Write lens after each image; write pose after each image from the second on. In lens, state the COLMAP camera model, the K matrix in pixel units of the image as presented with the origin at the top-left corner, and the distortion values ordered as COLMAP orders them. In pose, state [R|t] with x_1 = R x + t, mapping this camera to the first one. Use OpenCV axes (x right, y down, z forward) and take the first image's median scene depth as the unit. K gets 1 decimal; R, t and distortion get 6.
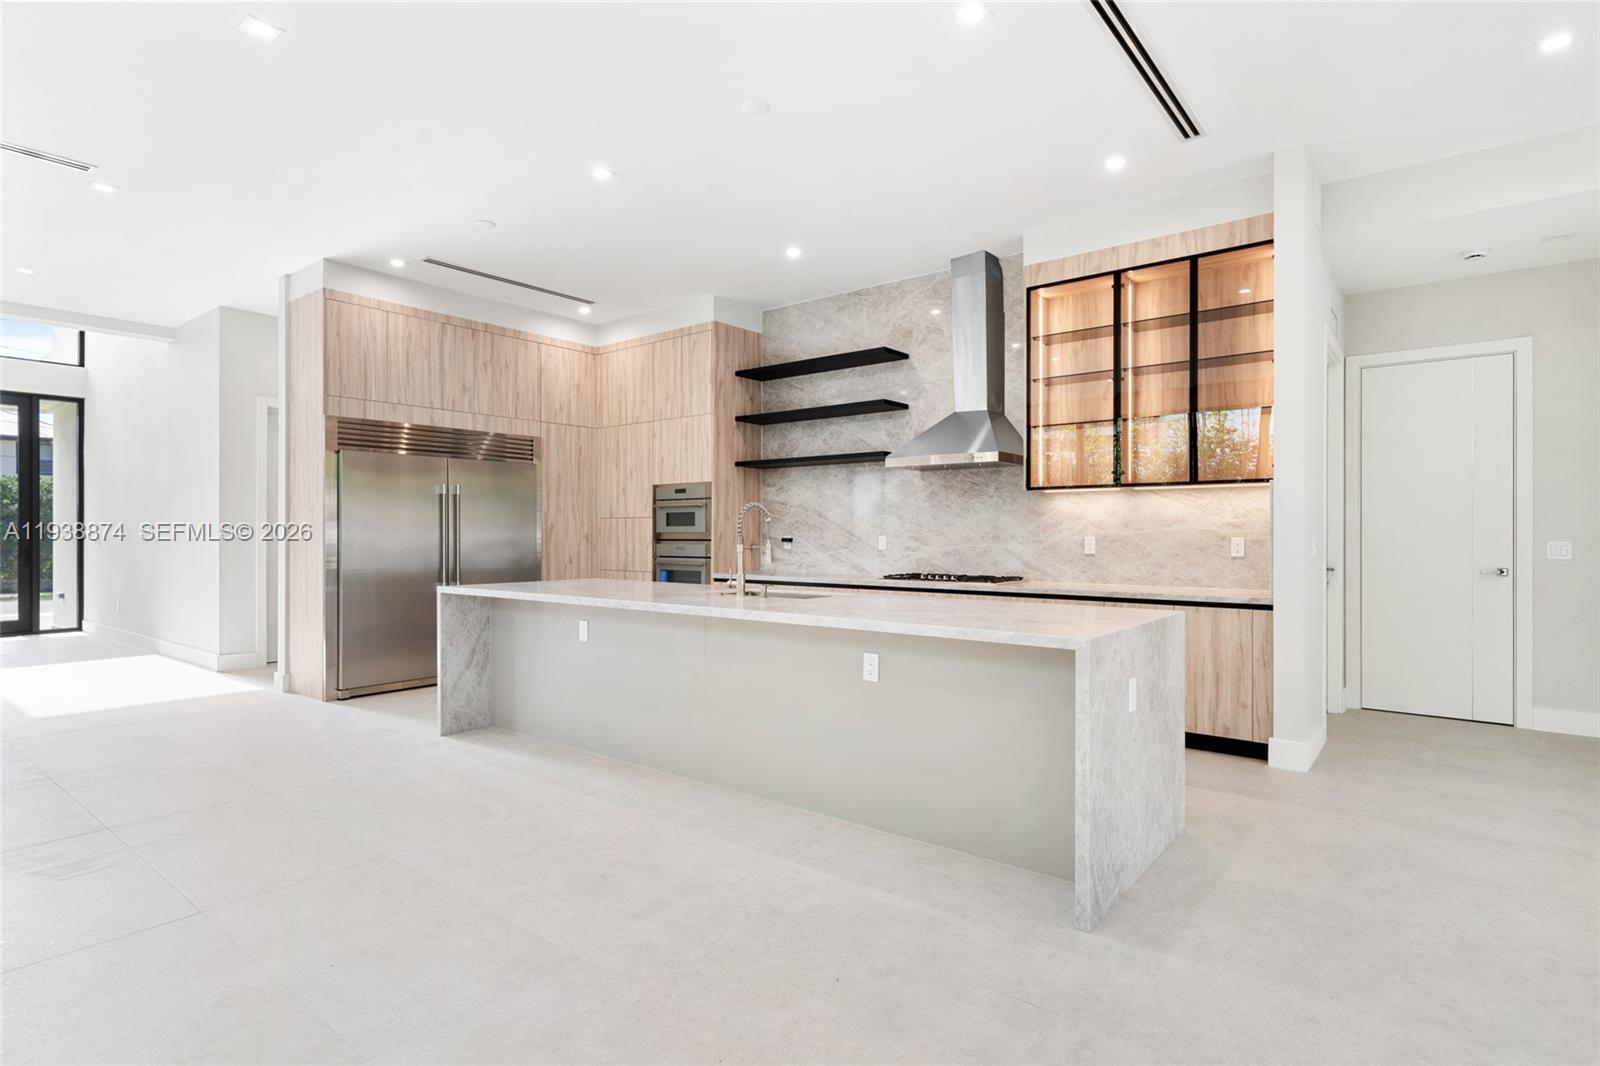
lens RADIAL K [[825.2, 0, 800.0], [0, 825.2, 533.0], [0, 0, 1]] dist [0.002815, 0.000210]
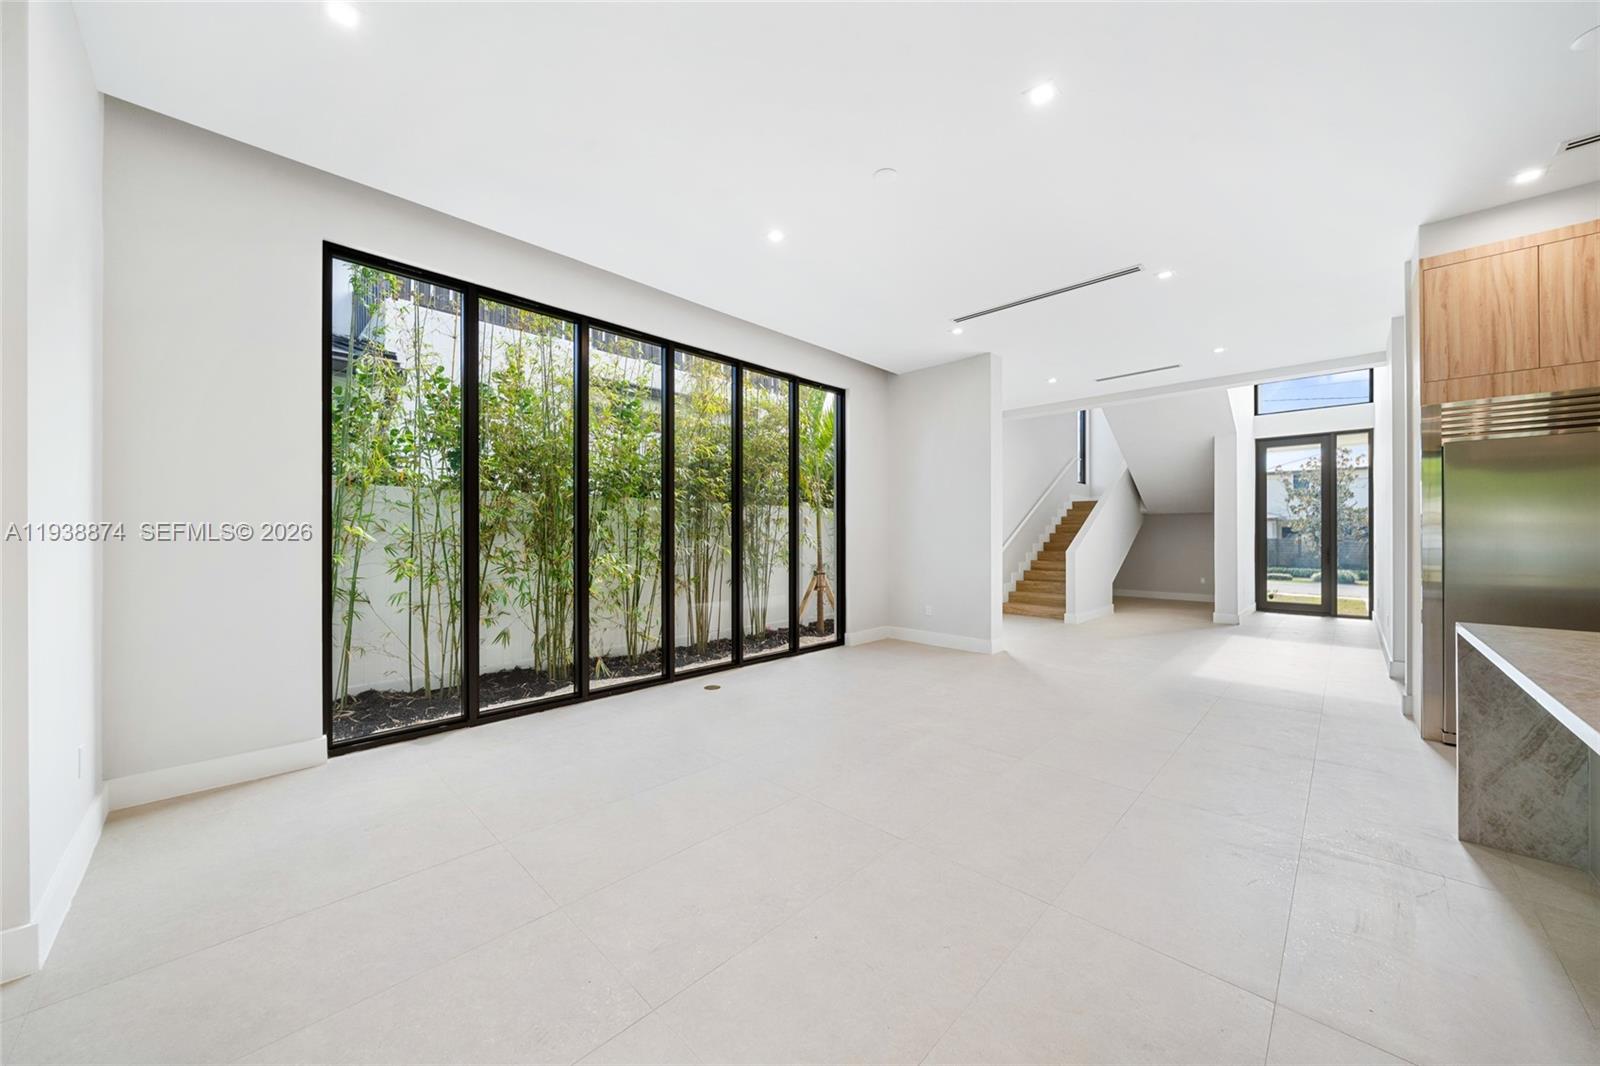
lens RADIAL K [[571.7, 0, 800.0], [0, 571.7, 533.0], [0, 0, 1]] dist [0.000228, 0.000091]
pose [[-0.093284, -0.005277, -0.995626, 0.069949], [-0.001179, 0.999986, -0.005190, -0.005718], [0.995639, 0.000690, -0.093288, 0.363580]]
